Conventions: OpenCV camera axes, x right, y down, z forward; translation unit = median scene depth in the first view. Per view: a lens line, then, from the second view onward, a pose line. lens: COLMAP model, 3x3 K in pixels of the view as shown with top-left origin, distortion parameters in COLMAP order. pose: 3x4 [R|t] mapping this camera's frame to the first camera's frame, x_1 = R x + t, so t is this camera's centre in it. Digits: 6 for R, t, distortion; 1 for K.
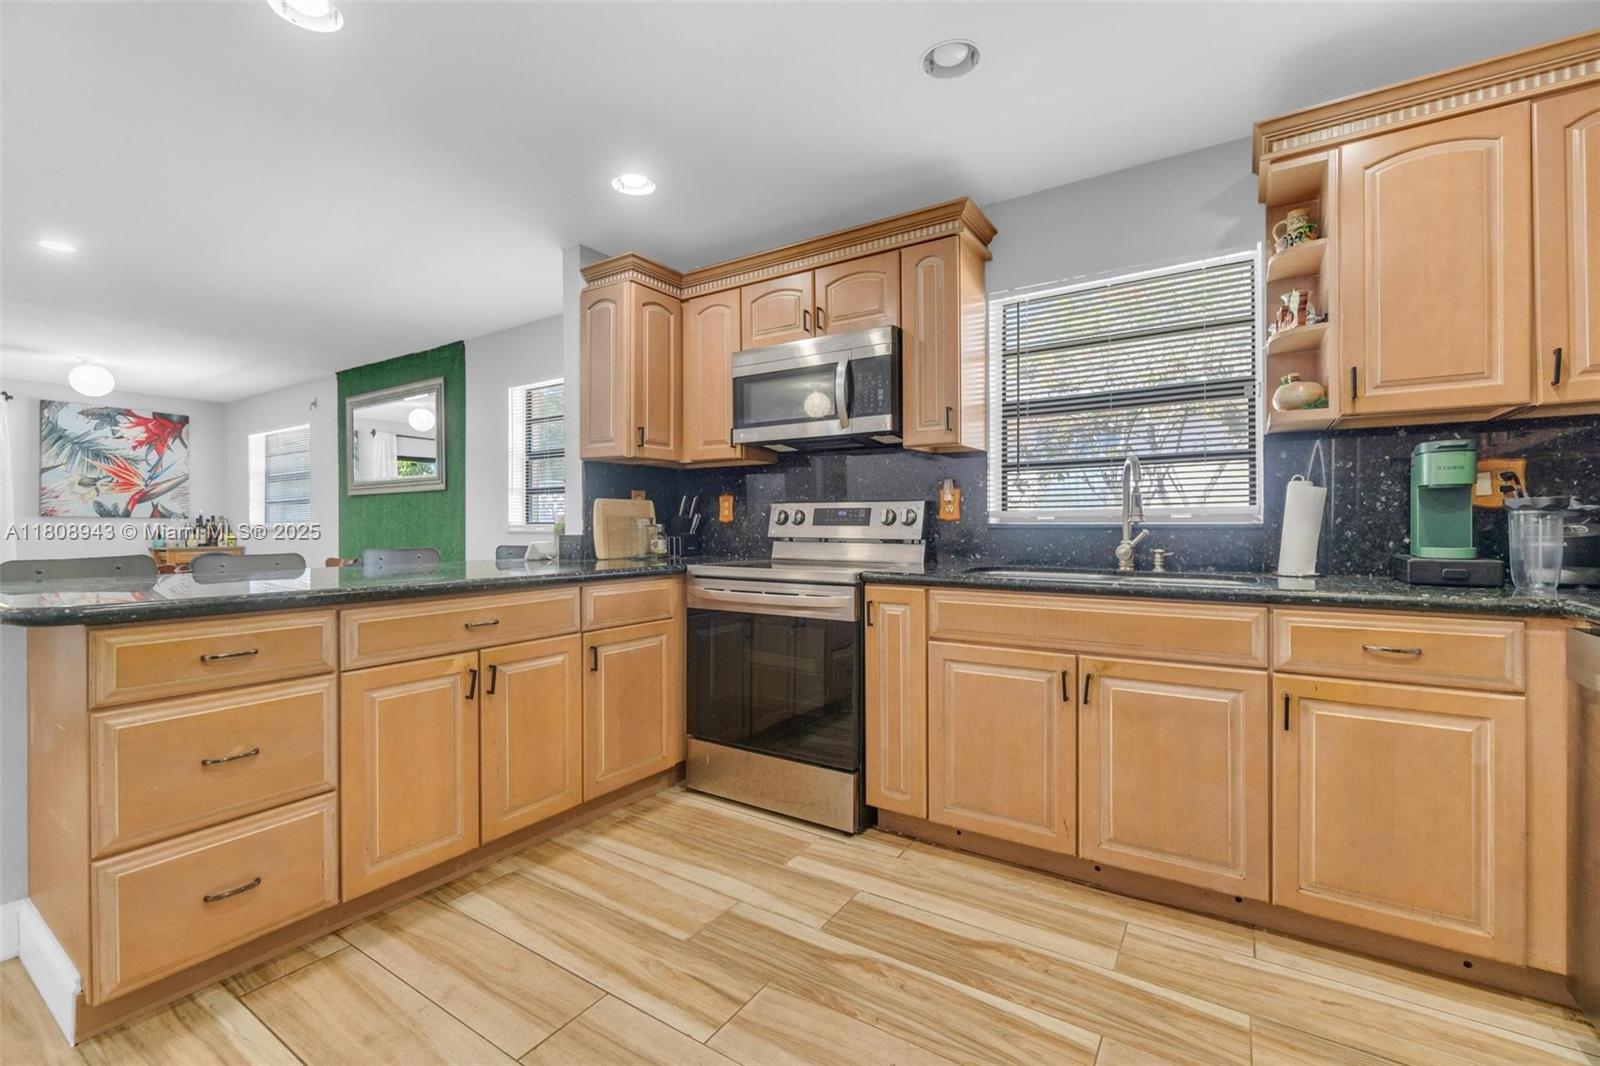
lens RADIAL K [[710.3, 0, 791.3], [0, 710.3, 527.3], [0, 0, 1]] dist [-0.001874, 0.000279]
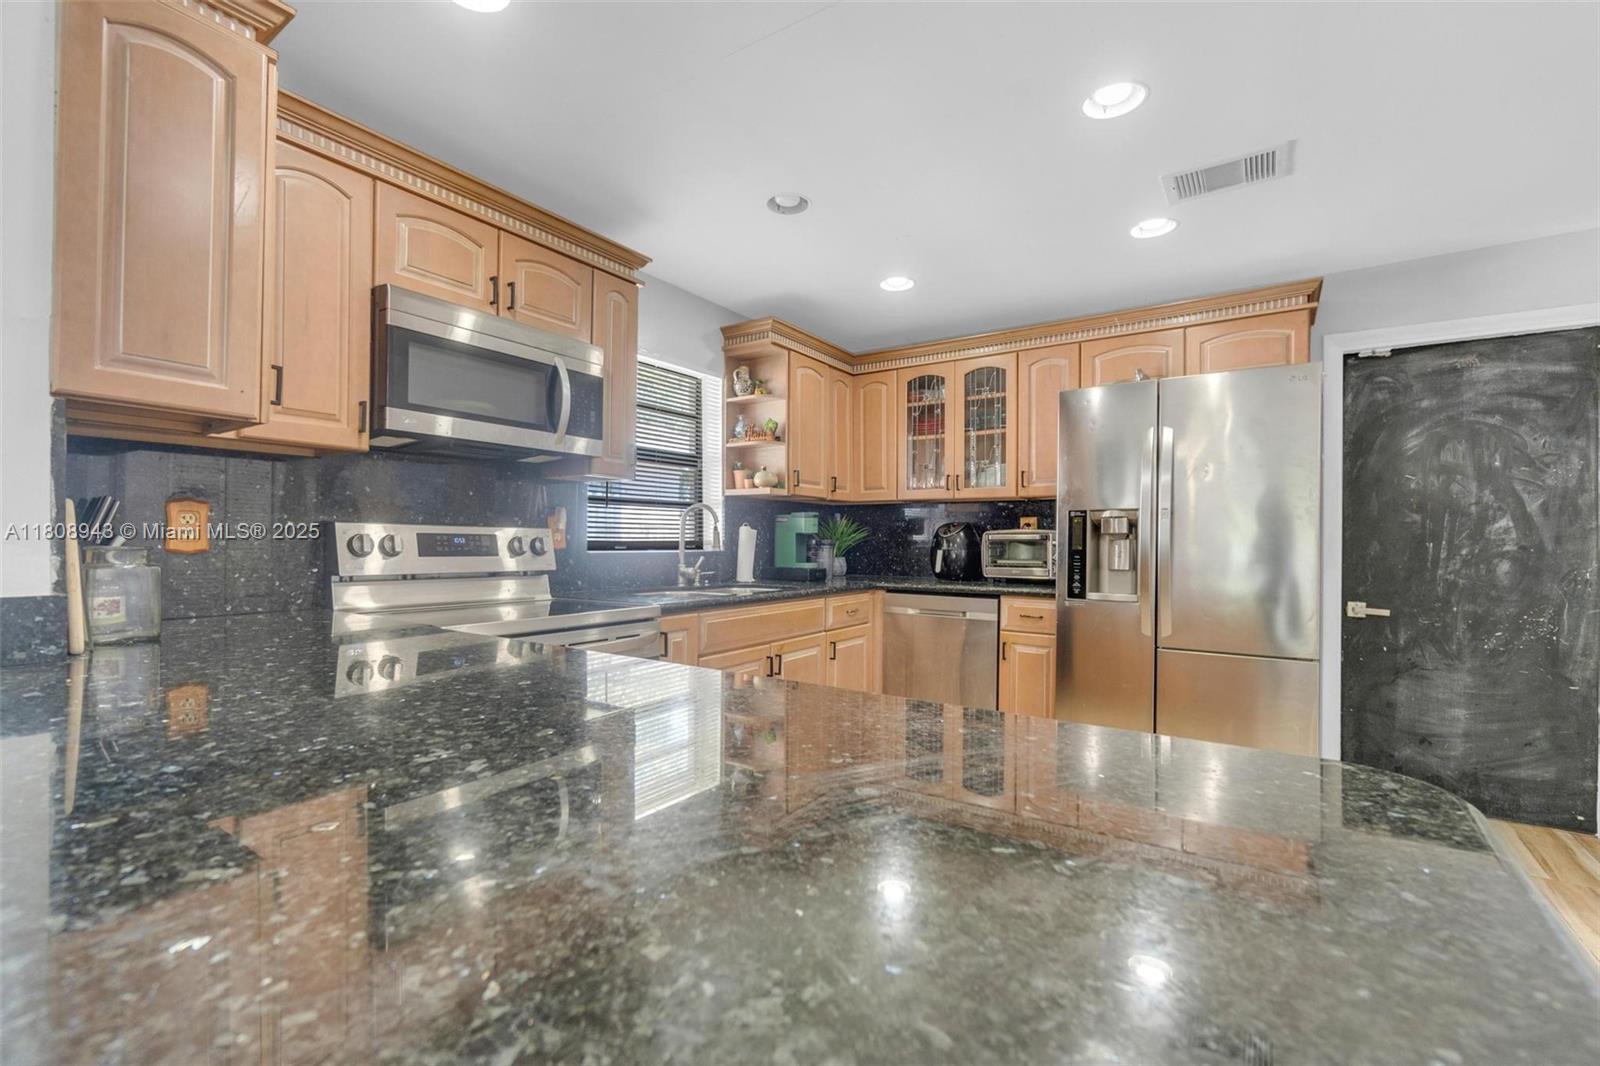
lens RADIAL K [[679.7, 0, 795.3], [0, 679.7, 541.8], [0, 0, 1]] dist [-0.000820, -0.000192]
pose [[0.011665, 0.000215, 0.999932, -0.959442], [-0.005717, 0.999984, -0.000149, -0.029319], [-0.999916, -0.005715, 0.011666, 0.898315]]
